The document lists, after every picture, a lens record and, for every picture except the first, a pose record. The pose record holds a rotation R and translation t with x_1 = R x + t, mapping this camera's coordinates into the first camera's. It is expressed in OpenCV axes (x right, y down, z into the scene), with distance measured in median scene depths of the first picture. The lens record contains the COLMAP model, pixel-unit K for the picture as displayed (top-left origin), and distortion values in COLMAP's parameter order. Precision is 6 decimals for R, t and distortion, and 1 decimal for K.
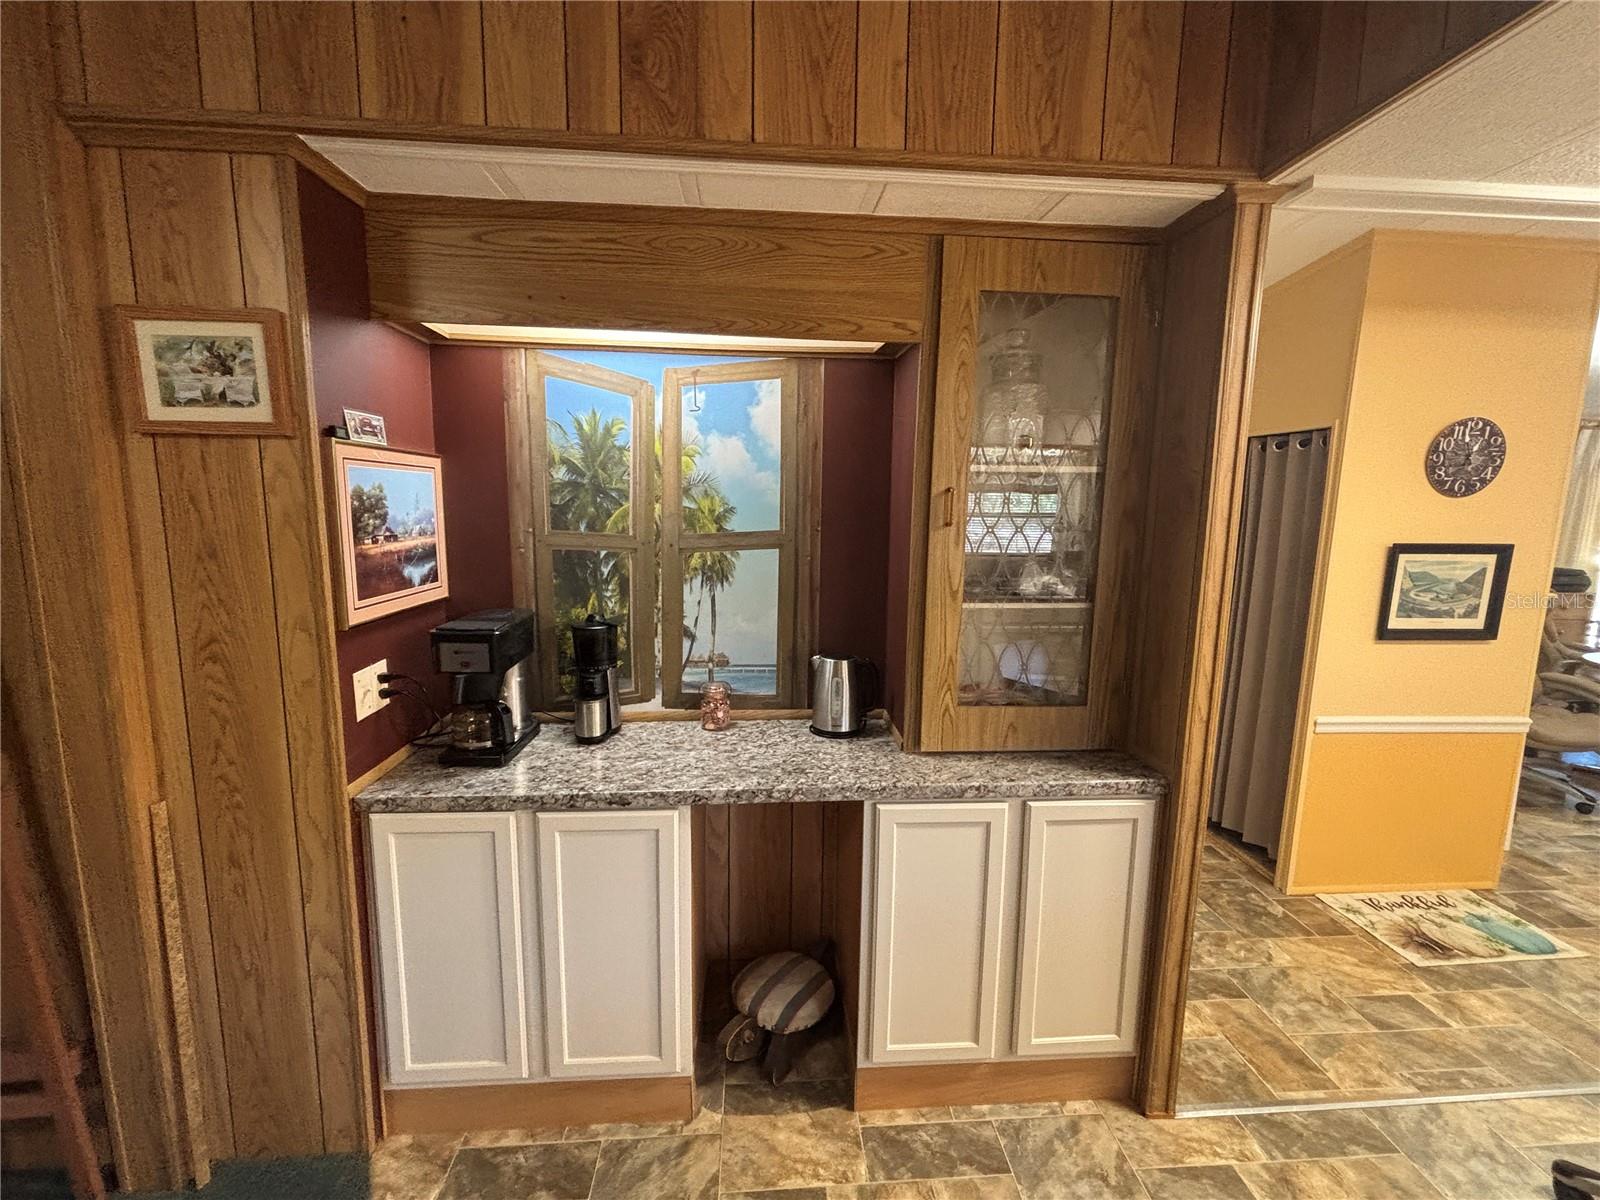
lens RADIAL K [[683.6, 0, 799.7], [0, 683.6, 606.0], [0, 0, 1]] dist [0.000628, 0.000050]
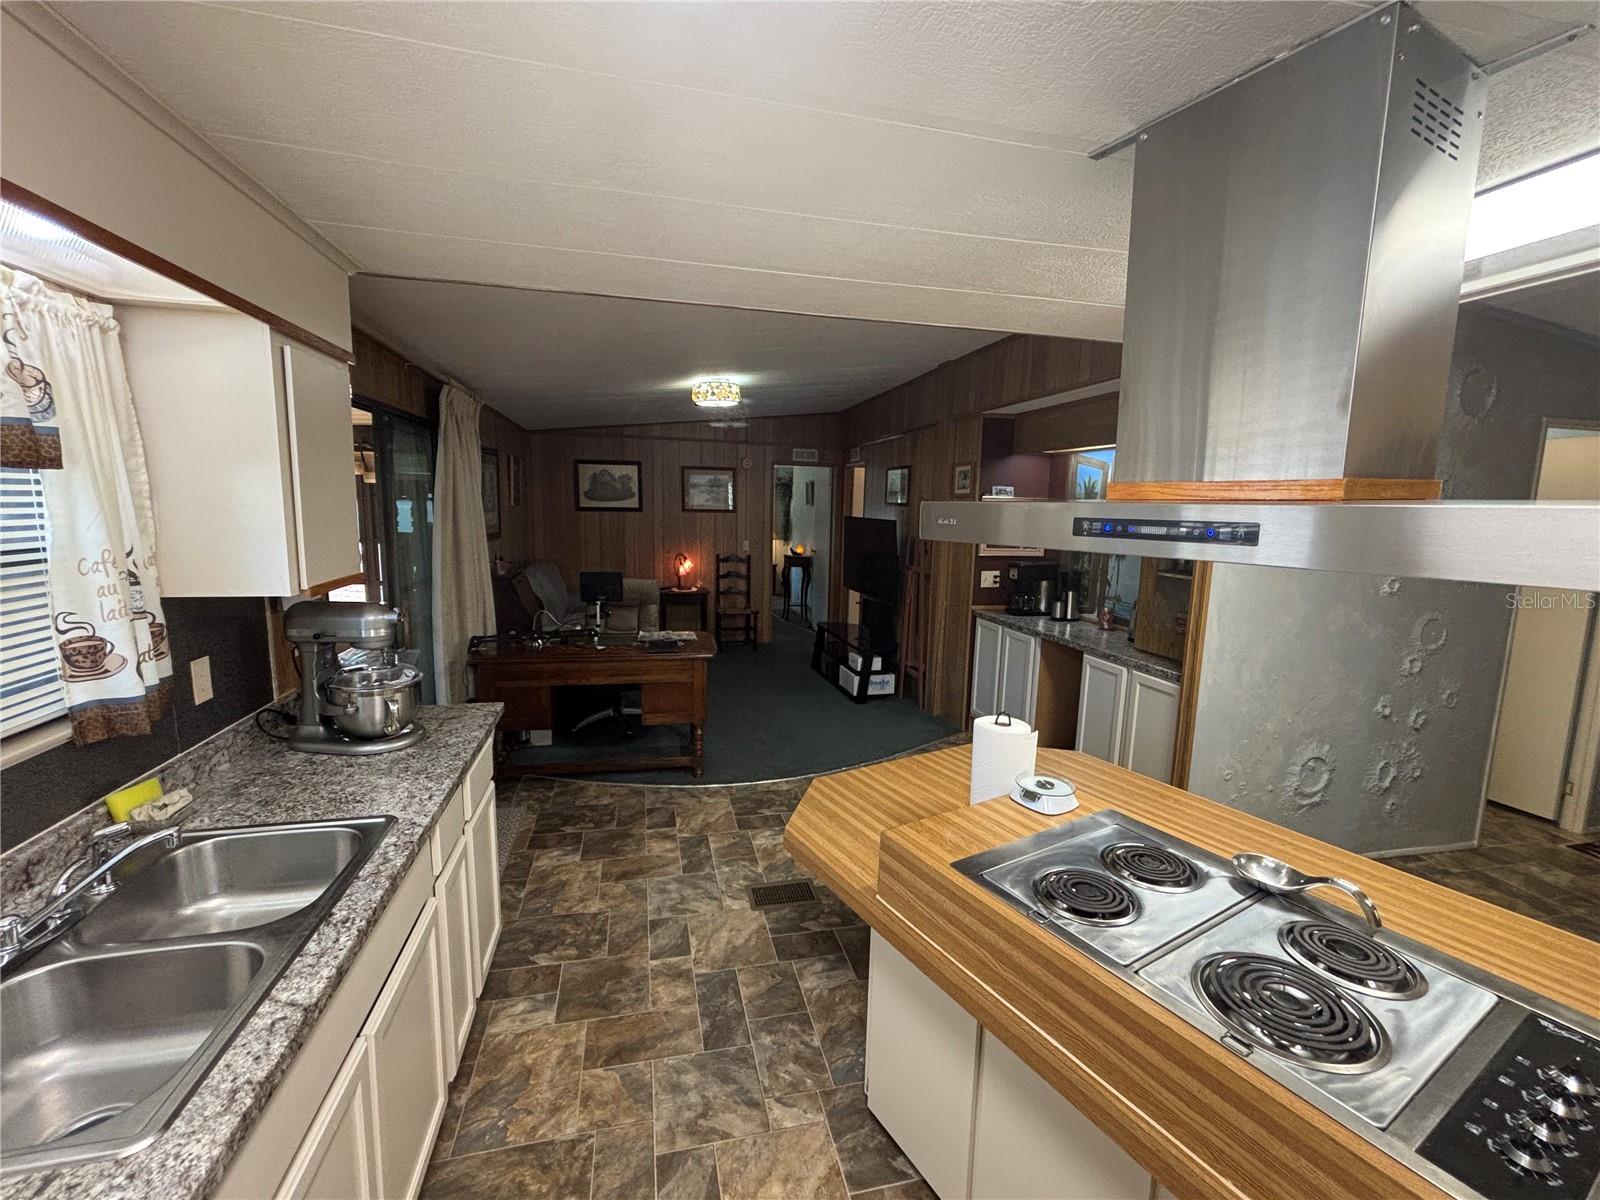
lens RADIAL K [[683.6, 0, 799.7], [0, 683.6, 606.0], [0, 0, 1]] dist [0.000628, 0.000050]
pose [[0.167948, 0.134169, -0.976623, 2.108775], [-0.161656, 0.981032, 0.106975, 0.050677], [0.972451, 0.139911, 0.186452, -0.334562]]
